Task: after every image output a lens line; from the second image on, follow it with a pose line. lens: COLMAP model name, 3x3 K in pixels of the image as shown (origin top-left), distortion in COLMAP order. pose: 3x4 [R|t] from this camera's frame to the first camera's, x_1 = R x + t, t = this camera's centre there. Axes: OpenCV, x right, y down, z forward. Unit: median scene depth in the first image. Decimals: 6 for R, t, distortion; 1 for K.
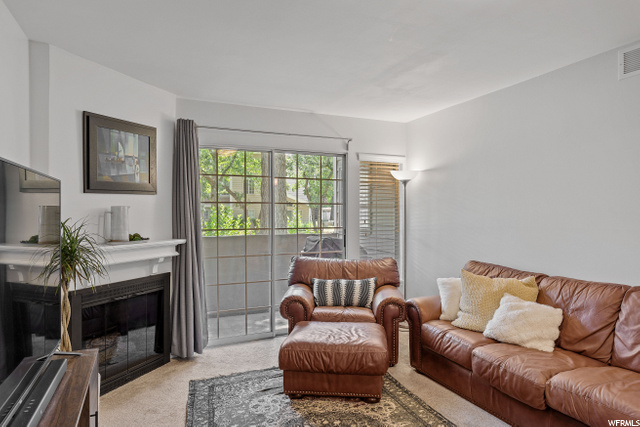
lens RADIAL K [[402.4, 0, 321.8], [0, 402.4, 215.0], [0, 0, 1]] dist [0.011690, 0.002488]
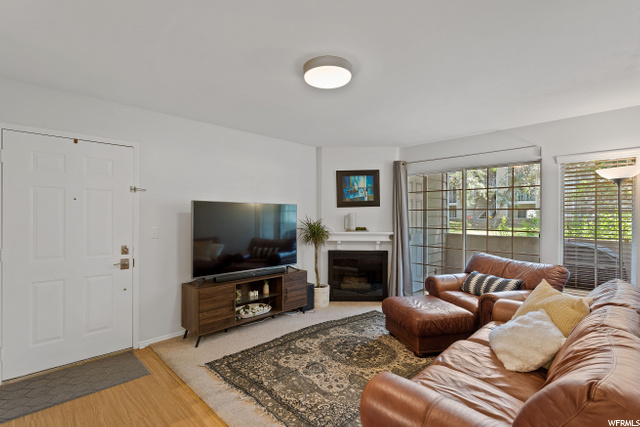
lens RADIAL K [[308.6, 0, 317.4], [0, 308.6, 219.8], [0, 0, 1]] dist [0.004480, 0.001807]
pose [[0.340813, 0.013913, -0.940028, 0.888119], [-0.008110, 0.999897, 0.011859, -0.005305], [0.940096, 0.003582, 0.340891, 0.291028]]
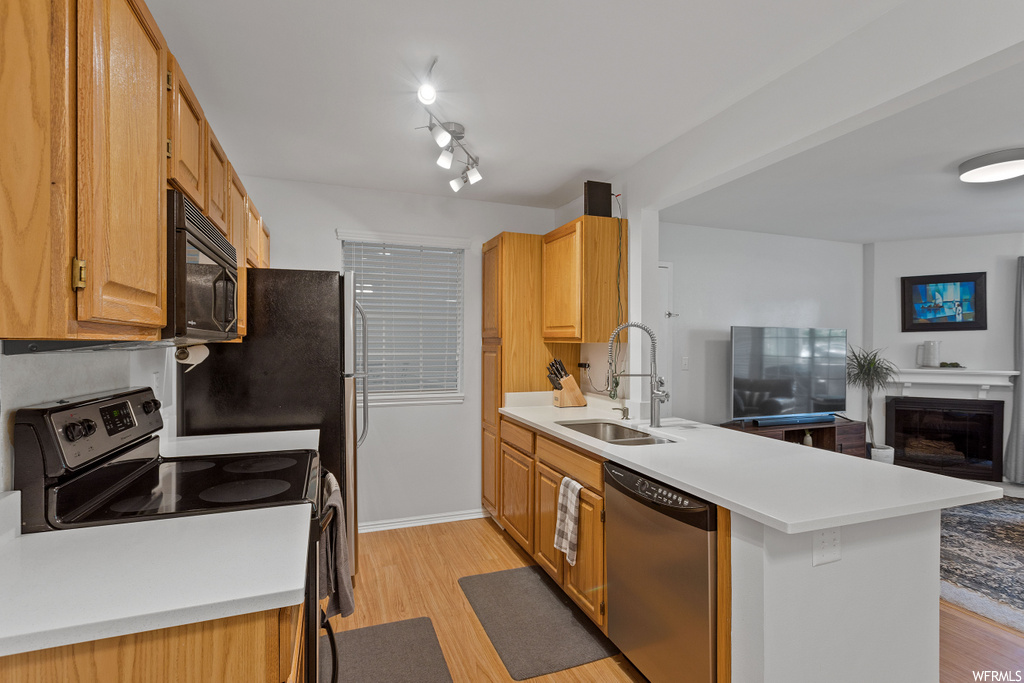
lens RADIAL K [[493.8, 0, 513.6], [0, 493.8, 346.6], [0, 0, 1]] dist [0.004480, 0.001807]
pose [[-0.065999, 0.005636, -0.997804, 1.201961], [-0.009853, 0.999932, 0.006300, 0.000883], [0.997771, 0.010247, -0.065939, -0.273533]]
